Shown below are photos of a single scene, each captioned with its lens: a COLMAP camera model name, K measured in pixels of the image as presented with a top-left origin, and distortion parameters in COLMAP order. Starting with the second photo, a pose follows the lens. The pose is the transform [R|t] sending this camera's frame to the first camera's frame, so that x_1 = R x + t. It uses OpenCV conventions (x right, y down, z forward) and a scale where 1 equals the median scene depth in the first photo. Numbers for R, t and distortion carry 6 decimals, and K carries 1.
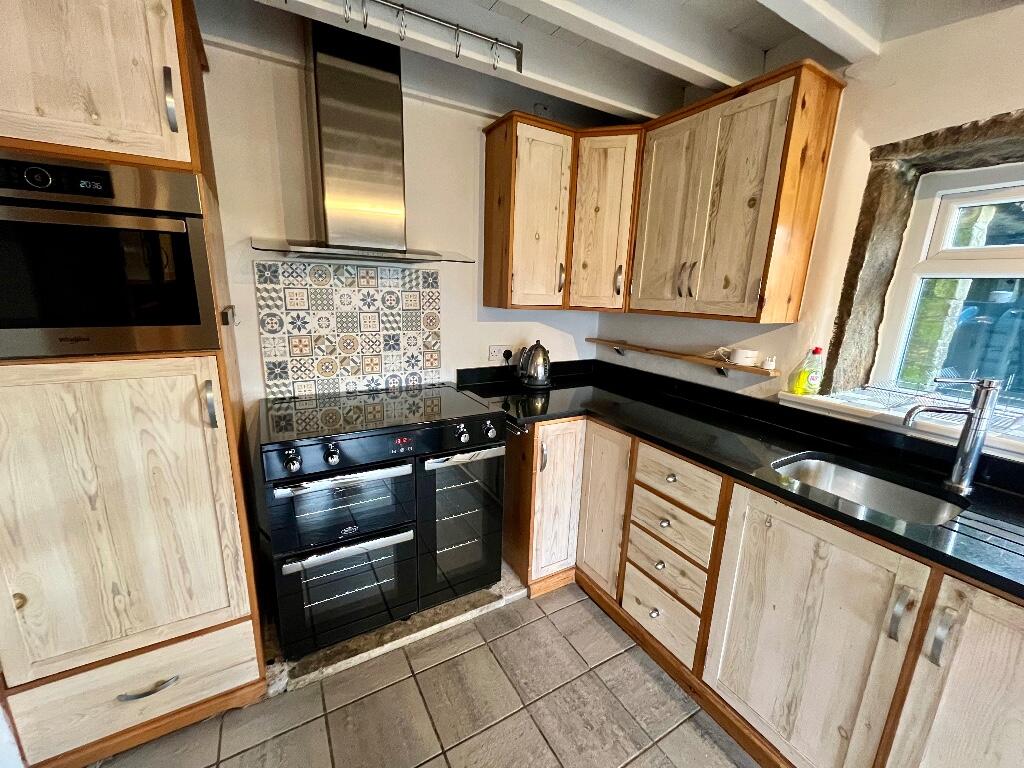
lens RADIAL K [[415.0, 0, 510.7], [0, 415.0, 387.3], [0, 0, 1]] dist [-0.000508, -0.000052]
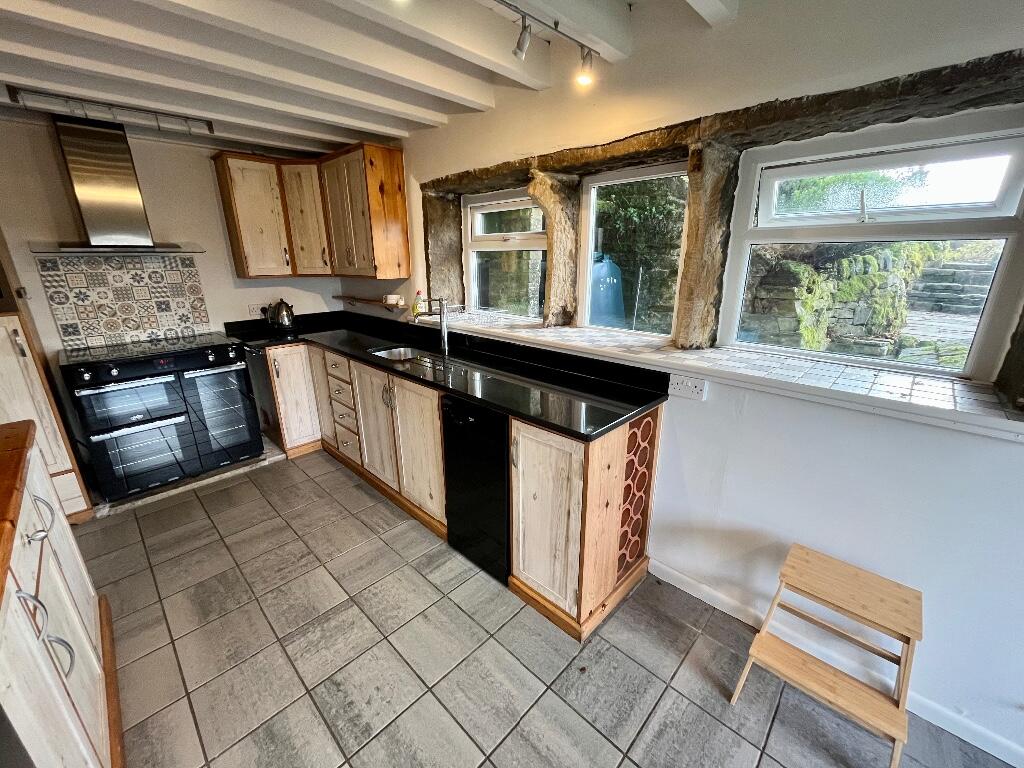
lens RADIAL K [[410.9, 0, 509.4], [0, 410.9, 384.4], [0, 0, 1]] dist [-0.006323, 0.000213]
pose [[0.961384, -0.118069, 0.248596, 0.554196], [0.099004, 0.991198, 0.087889, 0.177875], [-0.256785, -0.059884, 0.964612, -0.812001]]
